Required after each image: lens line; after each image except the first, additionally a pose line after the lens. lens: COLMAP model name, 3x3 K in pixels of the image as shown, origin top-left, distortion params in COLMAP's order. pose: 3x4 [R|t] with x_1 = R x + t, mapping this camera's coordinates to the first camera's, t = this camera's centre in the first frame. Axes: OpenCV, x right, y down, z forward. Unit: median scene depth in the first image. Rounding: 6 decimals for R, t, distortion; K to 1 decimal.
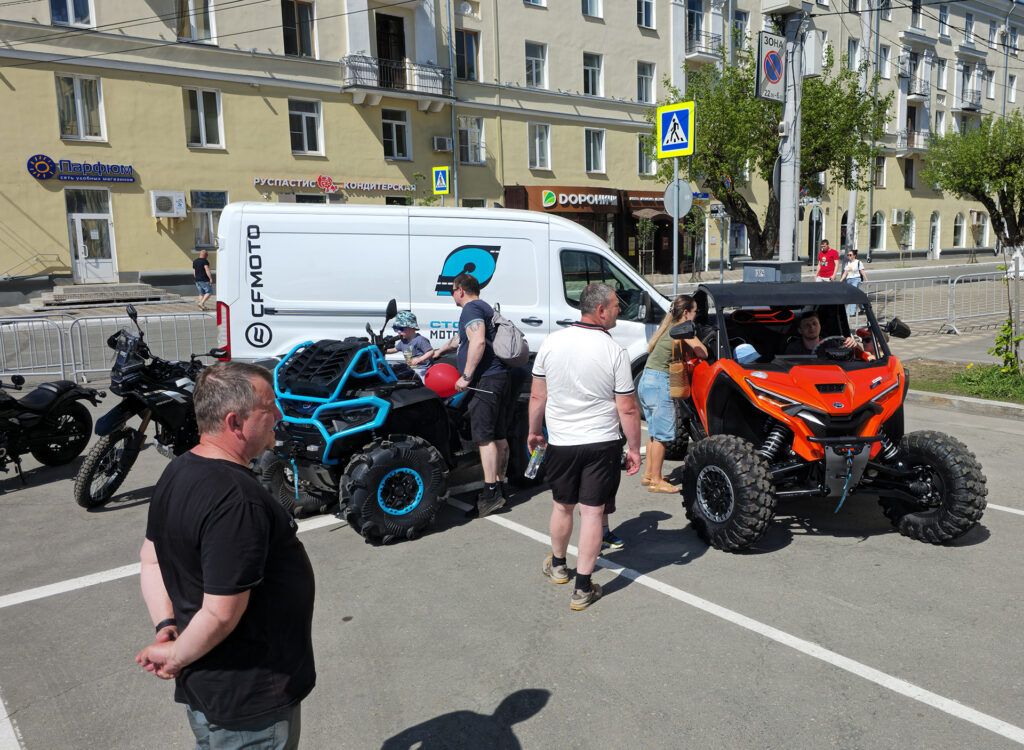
lens RADIAL K [[873.3, 0, 608.9], [0, 873.3, 373.7], [0, 0, 1]] dist [0.072726, -0.085803]
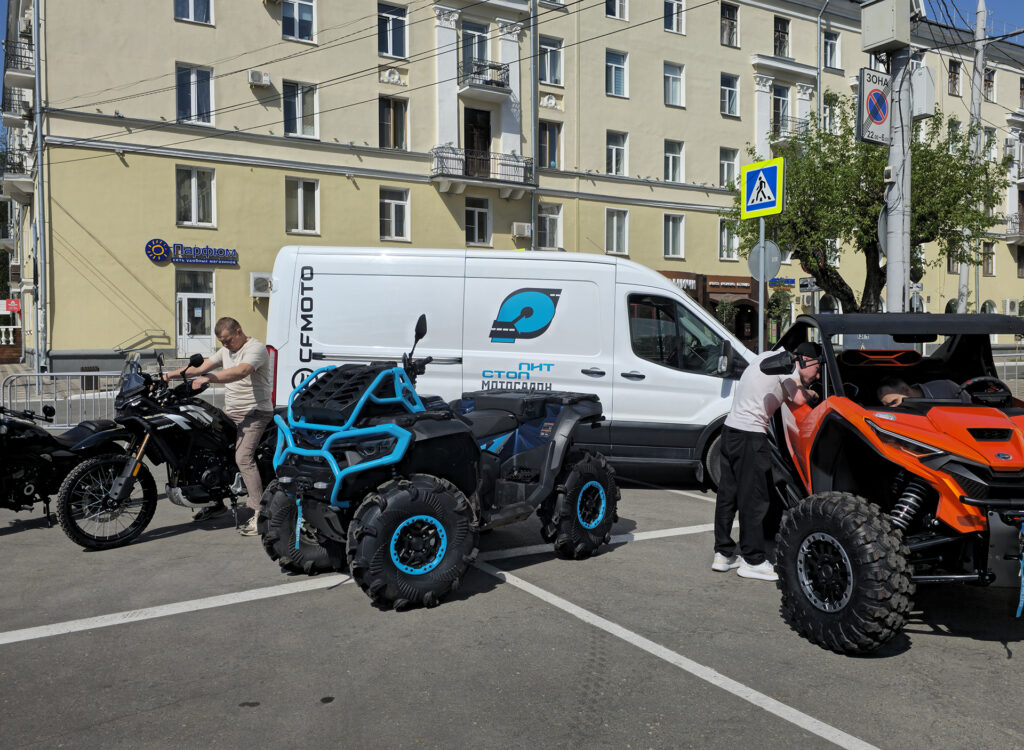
lens RADIAL K [[871.6, 0, 523.6], [0, 871.6, 356.3], [0, 0, 1]] dist [0.082806, -0.116157]
pose [[0.982846, 0.014776, -0.183837, 0.002338], [-0.038112, 0.991543, -0.124059, 0.026883], [0.180449, 0.128937, 0.975097, 0.093737]]
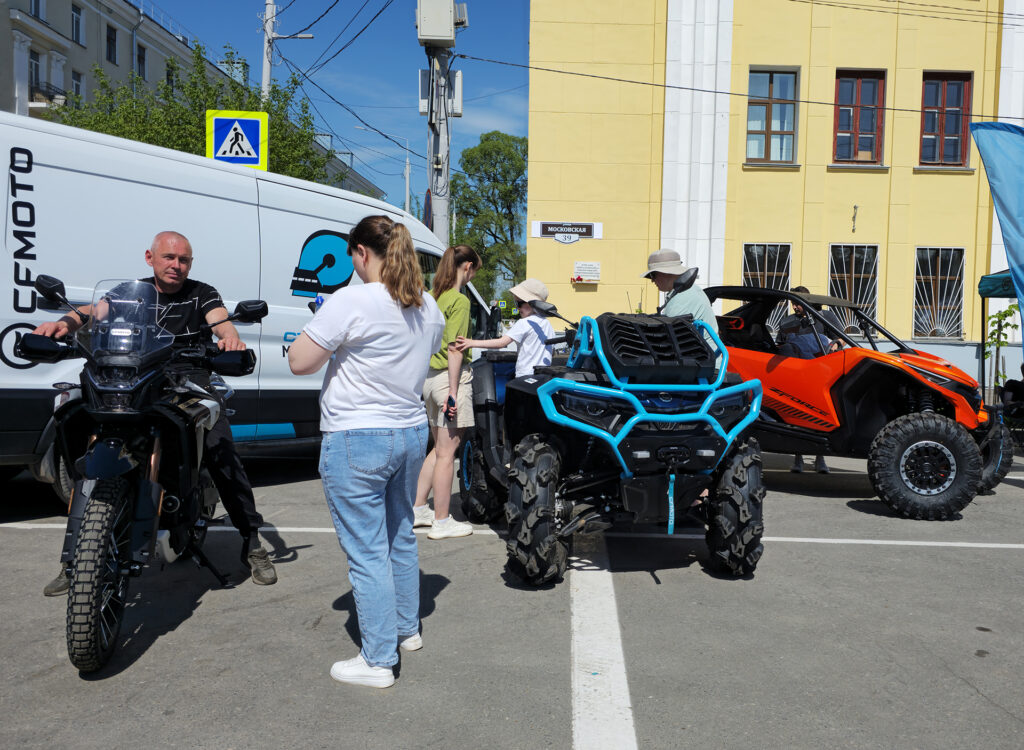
lens RADIAL K [[876.8, 0, 583.4], [0, 876.8, 363.5], [0, 0, 1]] dist [0.073948, -0.062231]
pose [[0.651092, 0.002704, 0.758994, -0.435203], [0.079203, 0.994292, -0.071485, 0.025479], [-0.754855, 0.106658, 0.647161, 0.276334]]
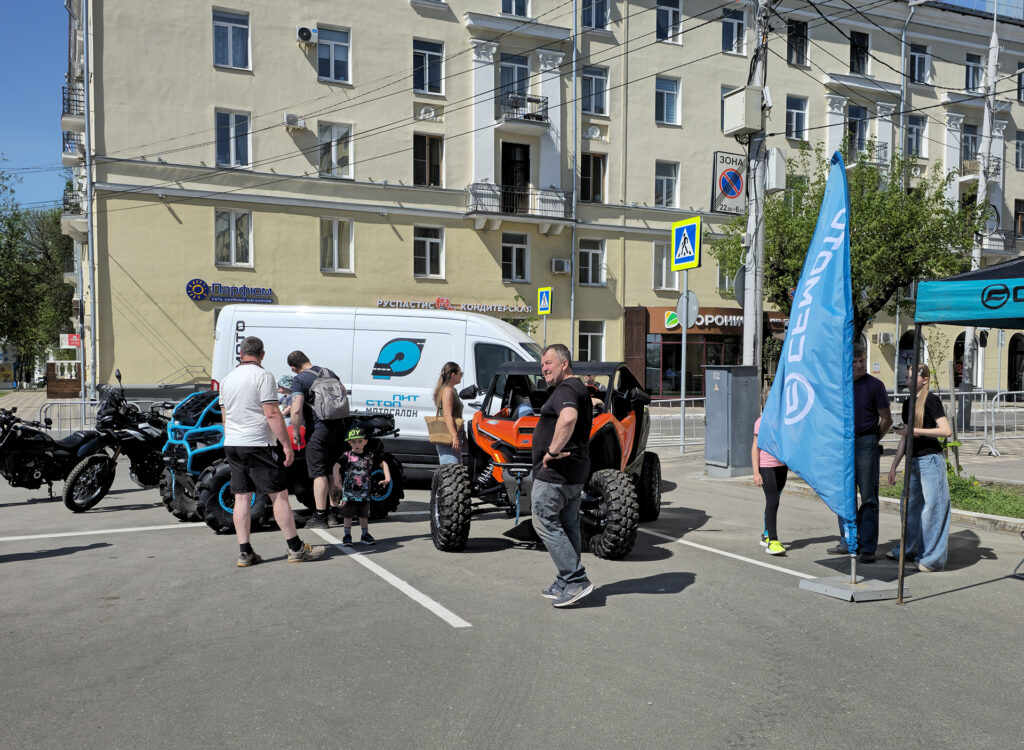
lens RADIAL K [[1001.4, 0, 531.0], [0, 1001.4, 415.8], [0, 0, 1]] dist [0.105937, -0.201054]
pose [[0.956008, 0.030334, -0.291769, 0.312127], [-0.062453, 0.992883, -0.101408, 0.065679], [0.286616, 0.115169, 0.951098, -0.185615]]
